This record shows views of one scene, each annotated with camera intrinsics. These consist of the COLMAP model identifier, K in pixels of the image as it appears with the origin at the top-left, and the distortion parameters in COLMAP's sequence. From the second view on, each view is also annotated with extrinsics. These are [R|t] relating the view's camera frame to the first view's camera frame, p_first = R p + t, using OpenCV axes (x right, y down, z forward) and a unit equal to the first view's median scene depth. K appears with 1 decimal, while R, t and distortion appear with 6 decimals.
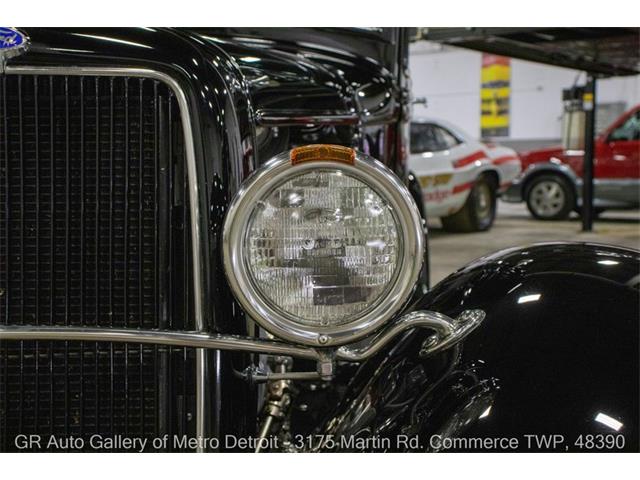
lens RADIAL K [[845.5, 0, 320.0], [0, 845.5, 240.0], [0, 0, 1]] dist [0.025758, 0.030264]
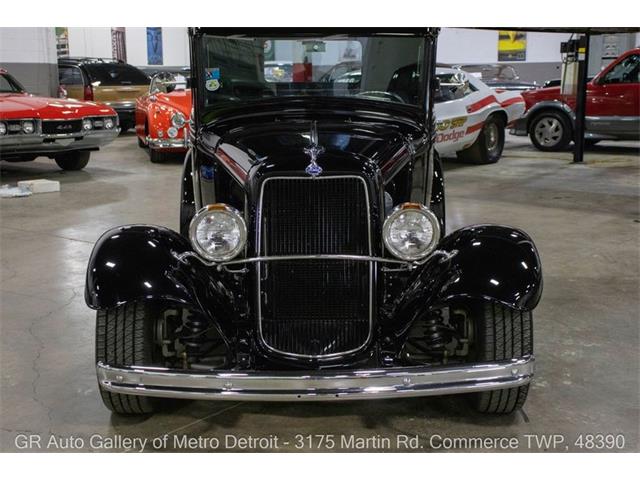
lens RADIAL K [[845.5, 0, 320.0], [0, 845.5, 240.0], [0, 0, 1]] dist [0.025758, 0.030264]
pose [[0.999755, 0.001846, -0.022038, -0.027377], [0.000544, 0.994154, 0.107974, -0.031314], [0.022108, -0.107959, 0.993909, -0.229489]]
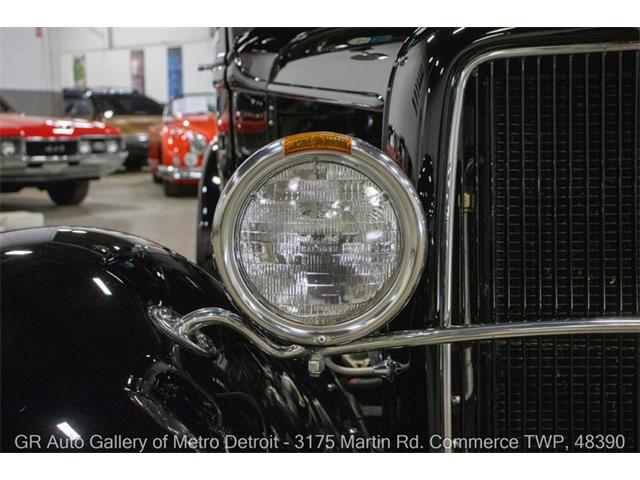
lens RADIAL K [[845.5, 0, 320.0], [0, 845.5, 240.0], [0, 0, 1]] dist [0.025758, 0.030264]
pose [[0.998924, 0.000514, -0.046368, -0.069249], [0.001502, 0.999056, 0.043421, -0.002846], [0.046347, -0.043444, 0.997980, 0.003249]]
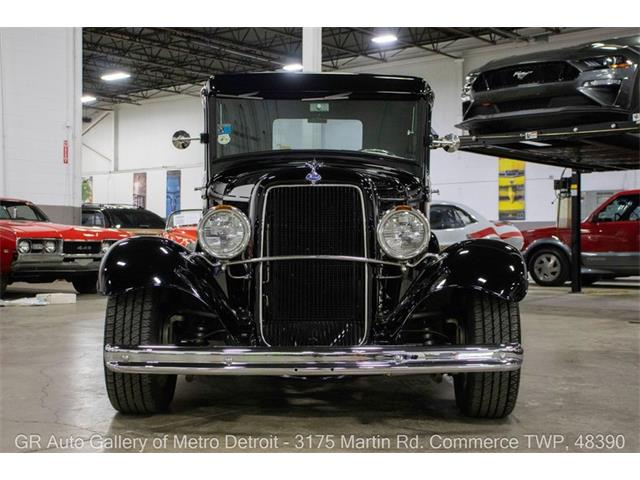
lens RADIAL K [[831.1, 0, 320.0], [0, 831.1, 240.0], [0, 0, 1]] dist [-0.005313, 0.049699]
pose [[0.999386, 0.005785, -0.034546, -0.022105], [-0.009142, 0.995161, -0.097833, 0.037354], [0.033813, 0.098089, 0.994603, -0.247161]]
